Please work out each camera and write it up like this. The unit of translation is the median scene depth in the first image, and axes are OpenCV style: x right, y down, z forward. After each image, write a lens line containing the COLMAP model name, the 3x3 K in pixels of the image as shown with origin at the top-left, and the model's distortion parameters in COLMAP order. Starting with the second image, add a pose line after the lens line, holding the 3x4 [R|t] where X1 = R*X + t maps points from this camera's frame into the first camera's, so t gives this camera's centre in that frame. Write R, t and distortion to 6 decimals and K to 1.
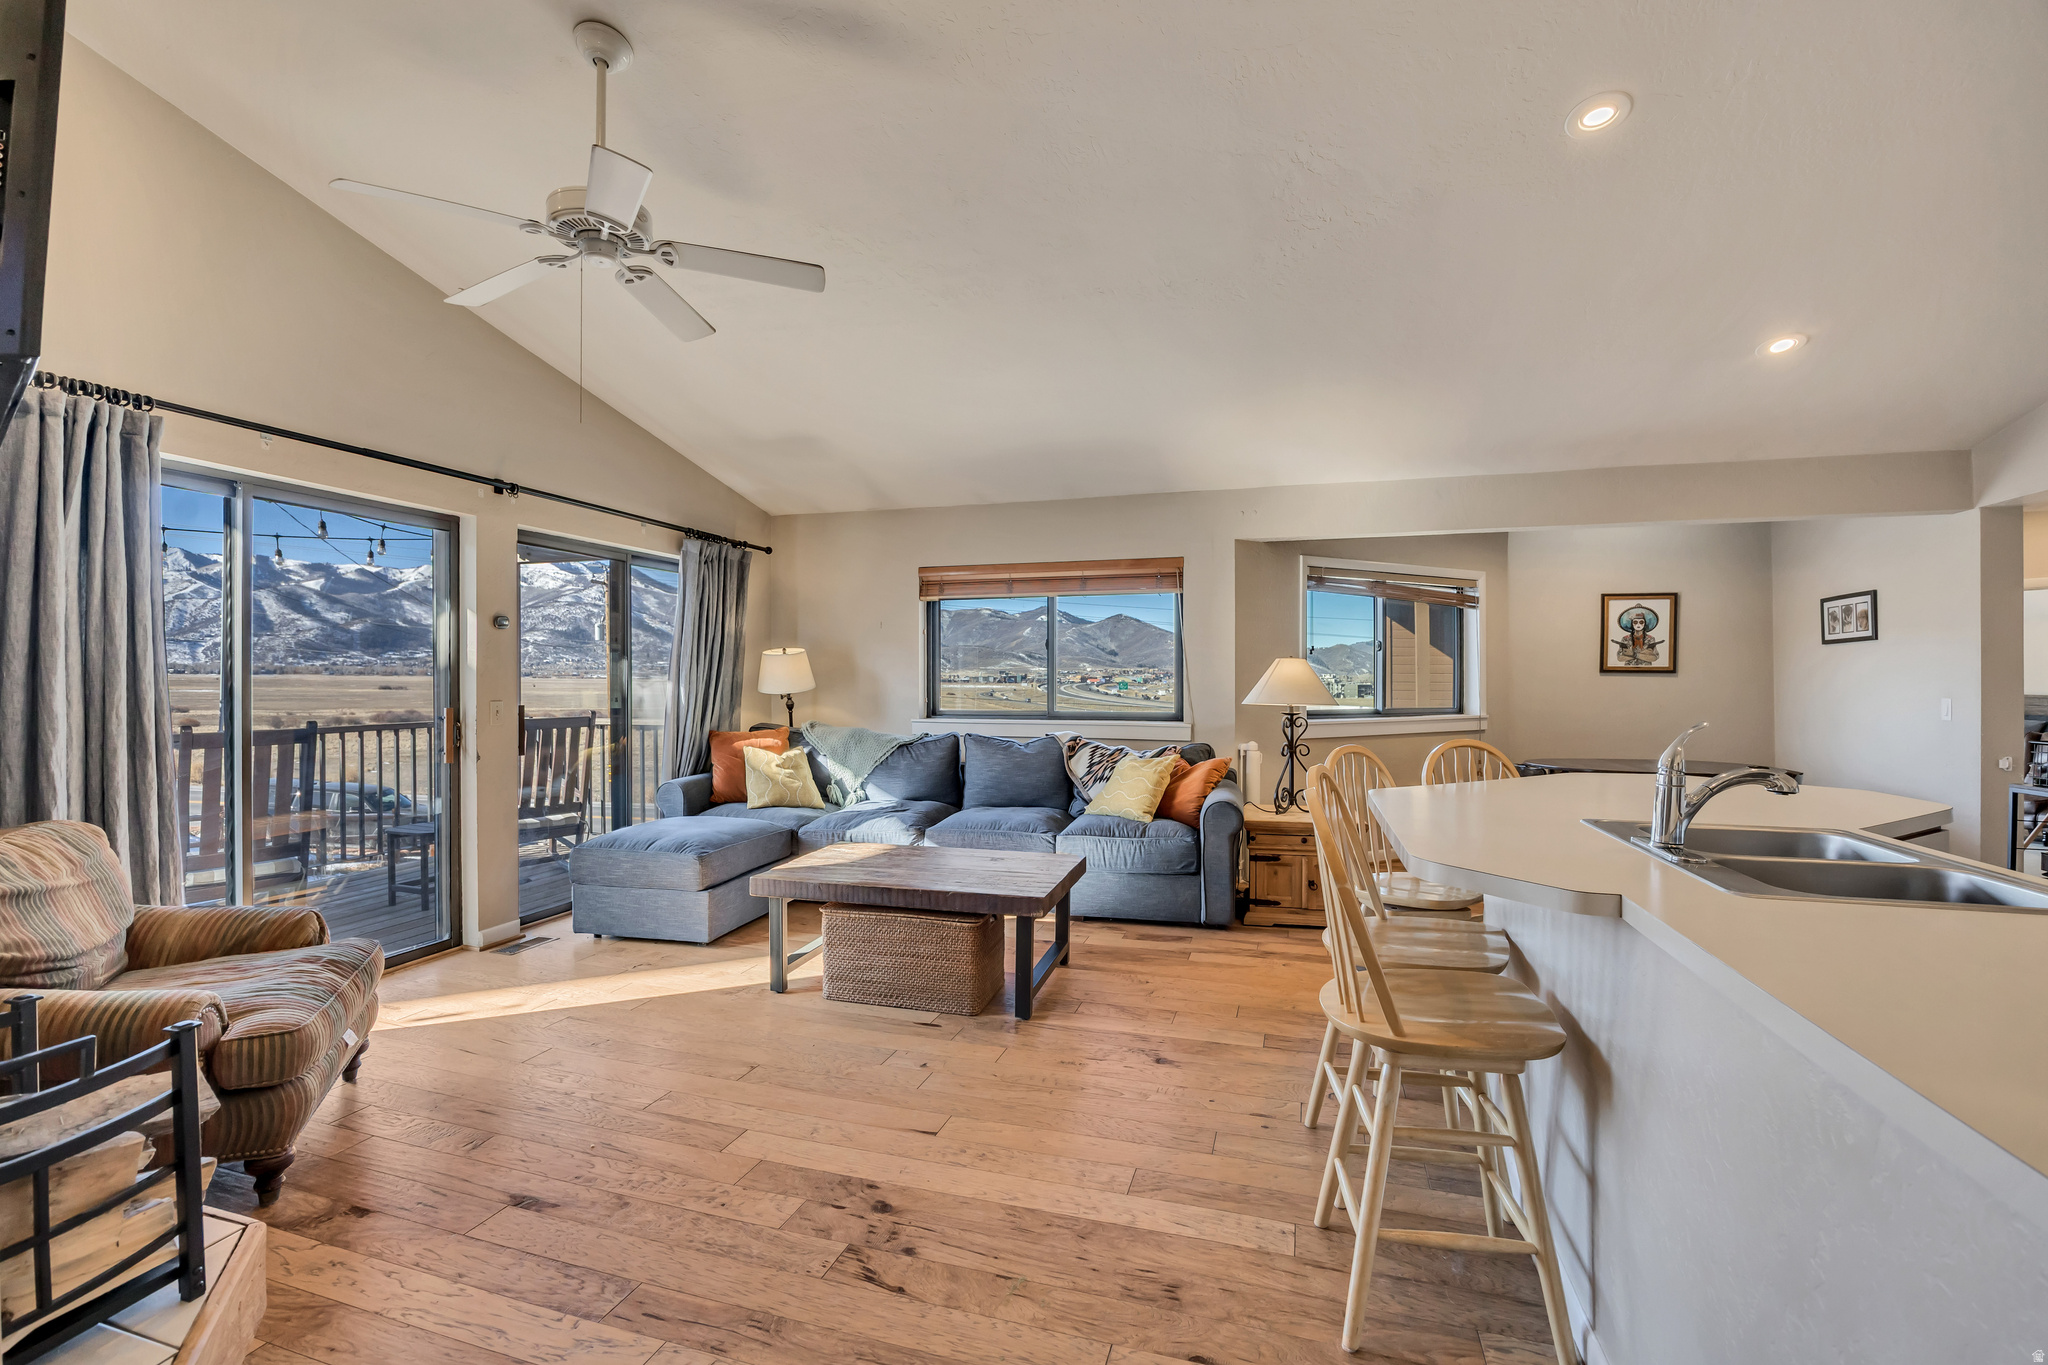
lens RADIAL K [[890.1, 0, 1013.4], [0, 890.1, 680.1], [0, 0, 1]] dist [-0.019800, 0.000932]
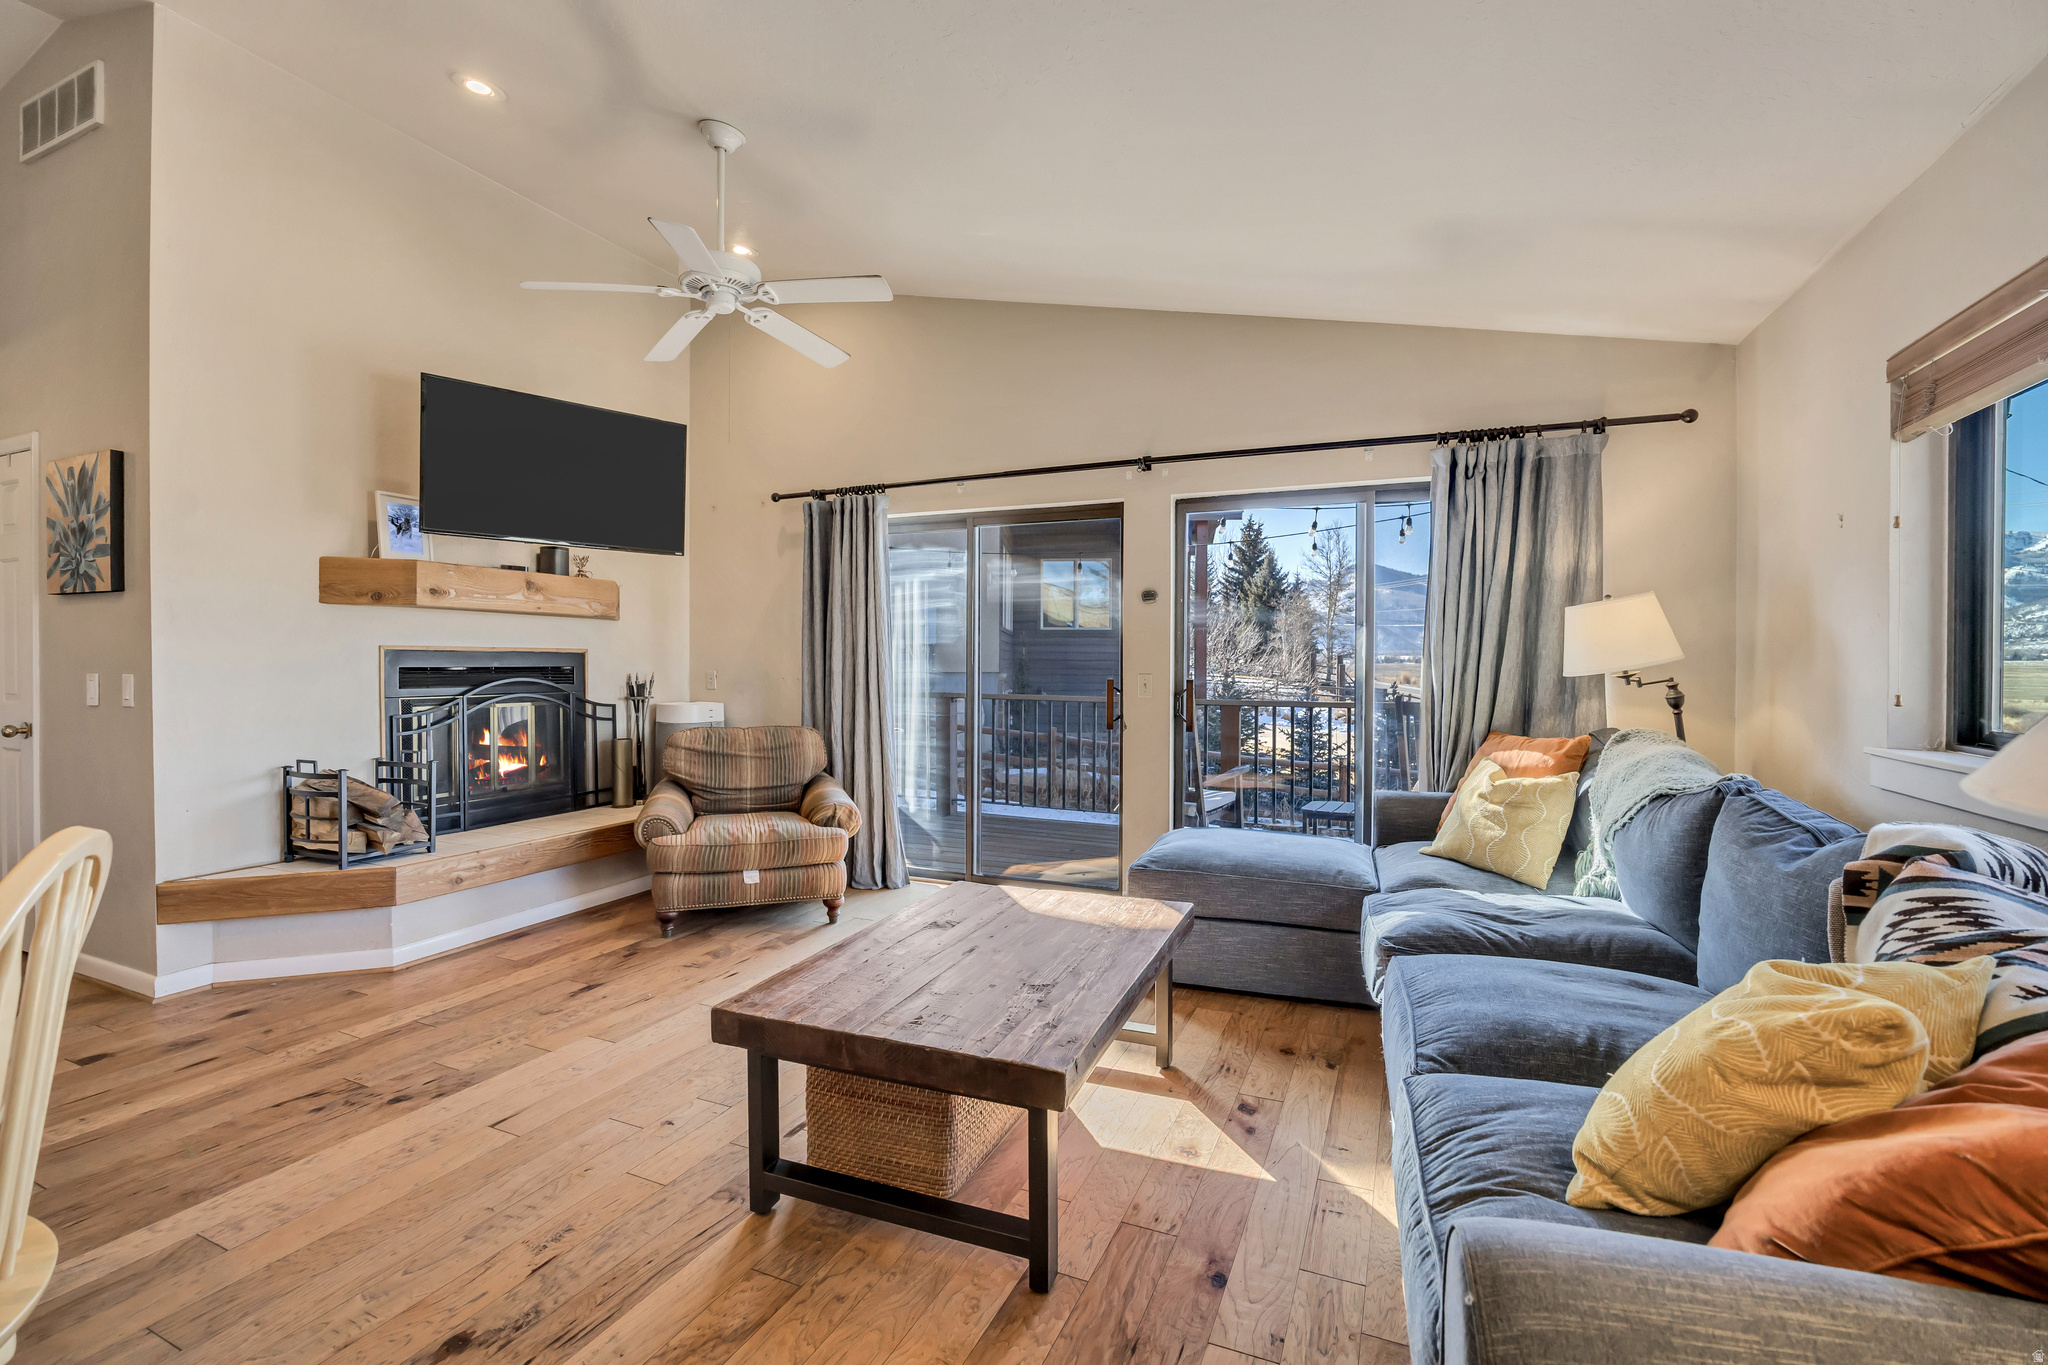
lens RADIAL K [[890.1, 0, 1025.0], [0, 890.1, 669.2], [0, 0, 1]] dist [-0.019800, 0.000932]
pose [[-0.101868, 0.004611, -0.994787, 0.338760], [-0.004876, 0.999975, 0.005134, 0.010103], [0.994786, 0.005374, -0.101843, 0.722505]]
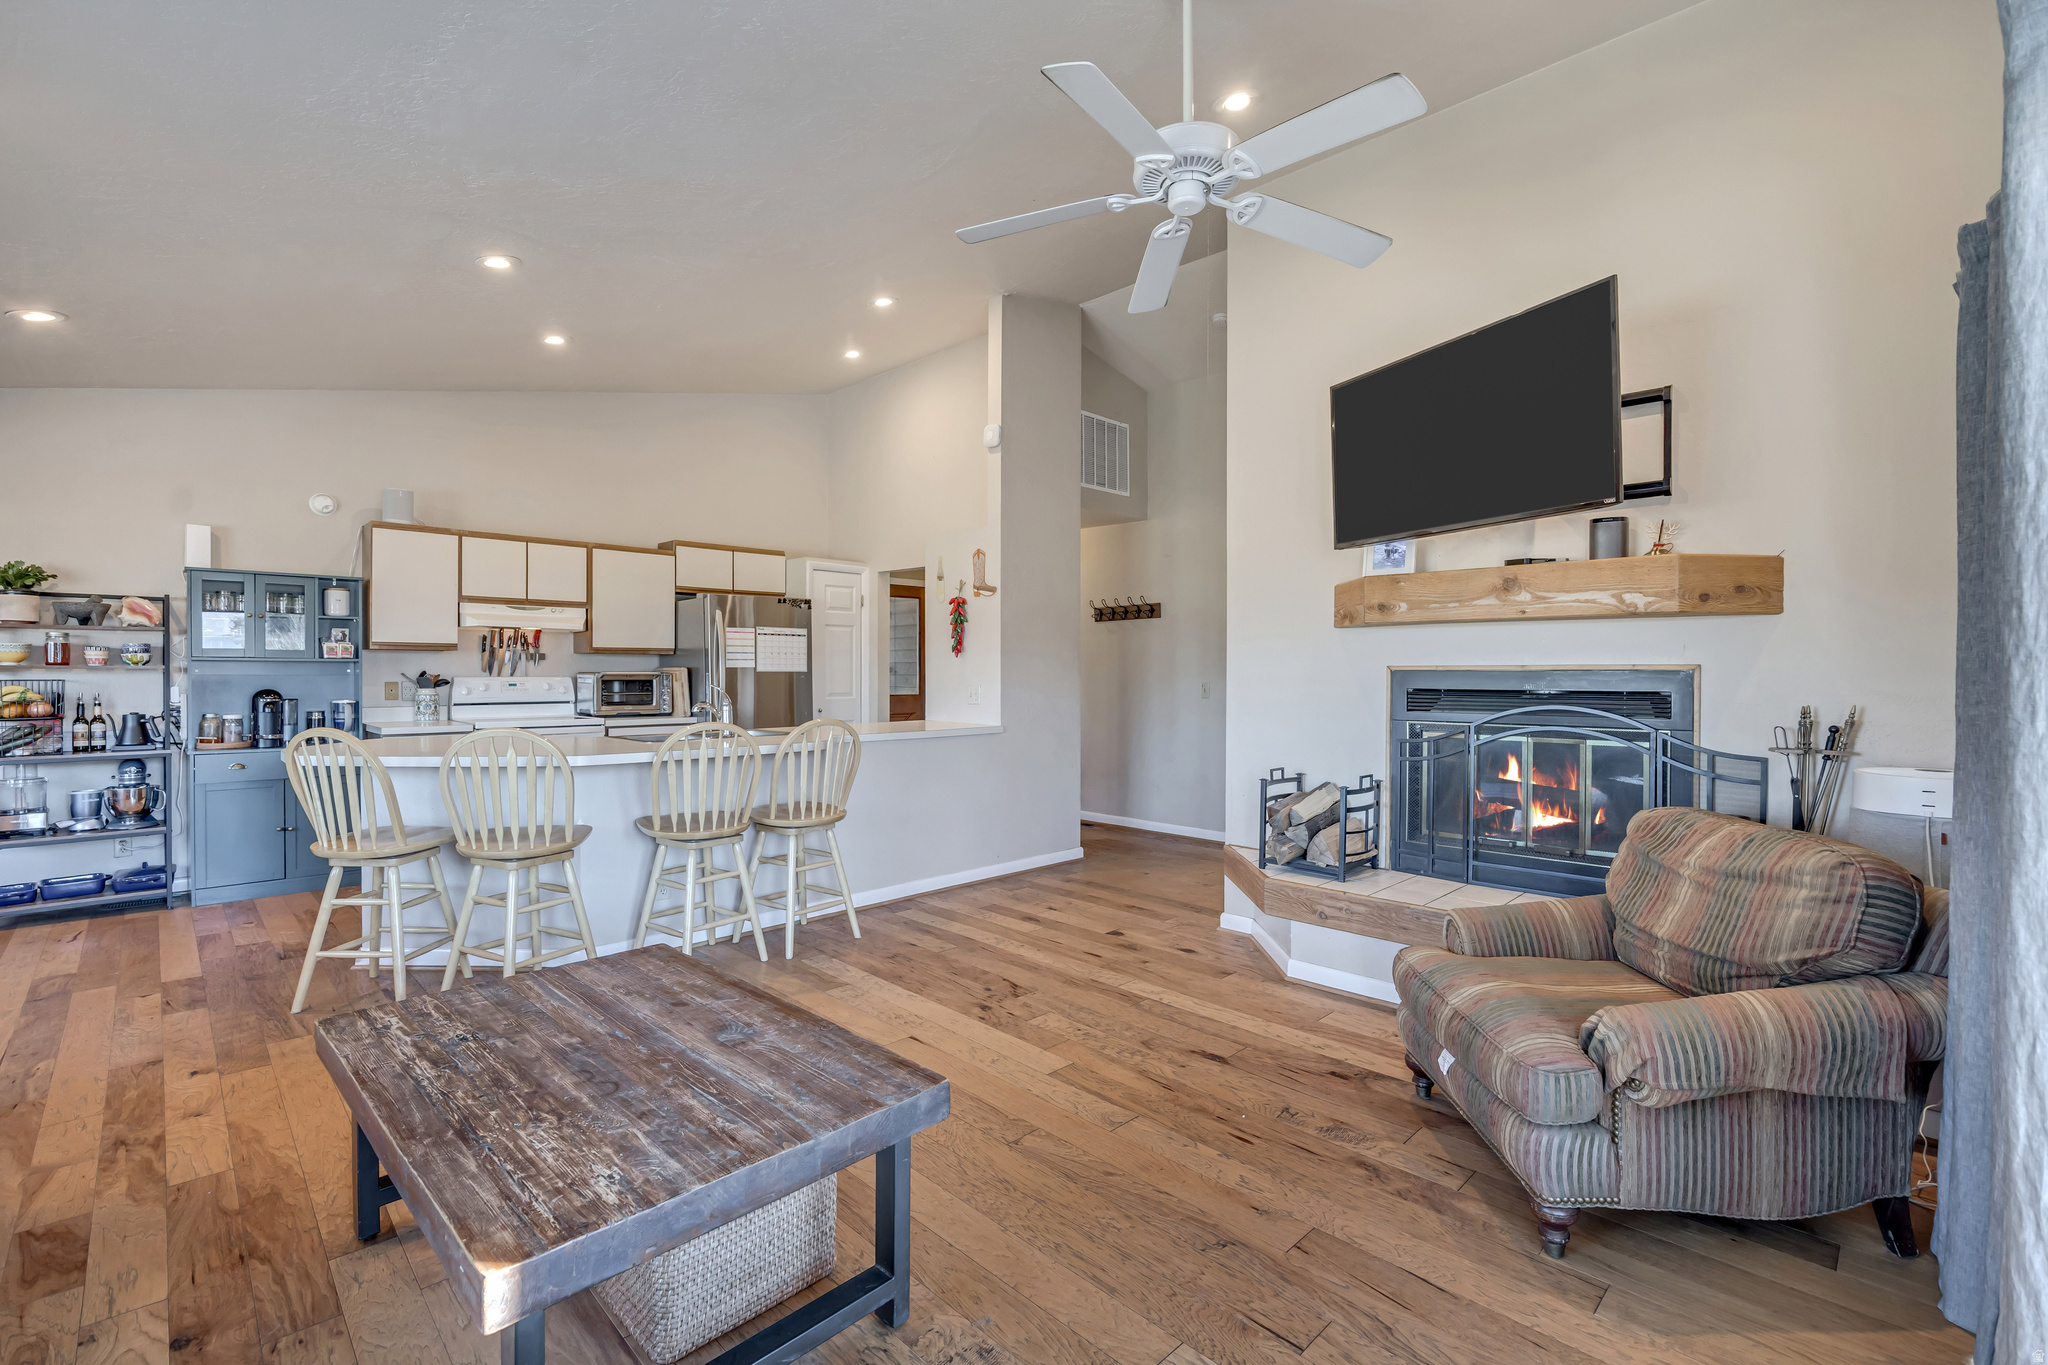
lens RADIAL K [[890.1, 0, 1020.9], [0, 890.1, 675.1], [0, 0, 1]] dist [-0.019800, 0.000932]
pose [[-0.885615, -0.005416, 0.464389, -0.346737], [-0.003434, 0.999981, 0.005113, 0.001817], [-0.464408, 0.002933, -0.885617, 0.881852]]
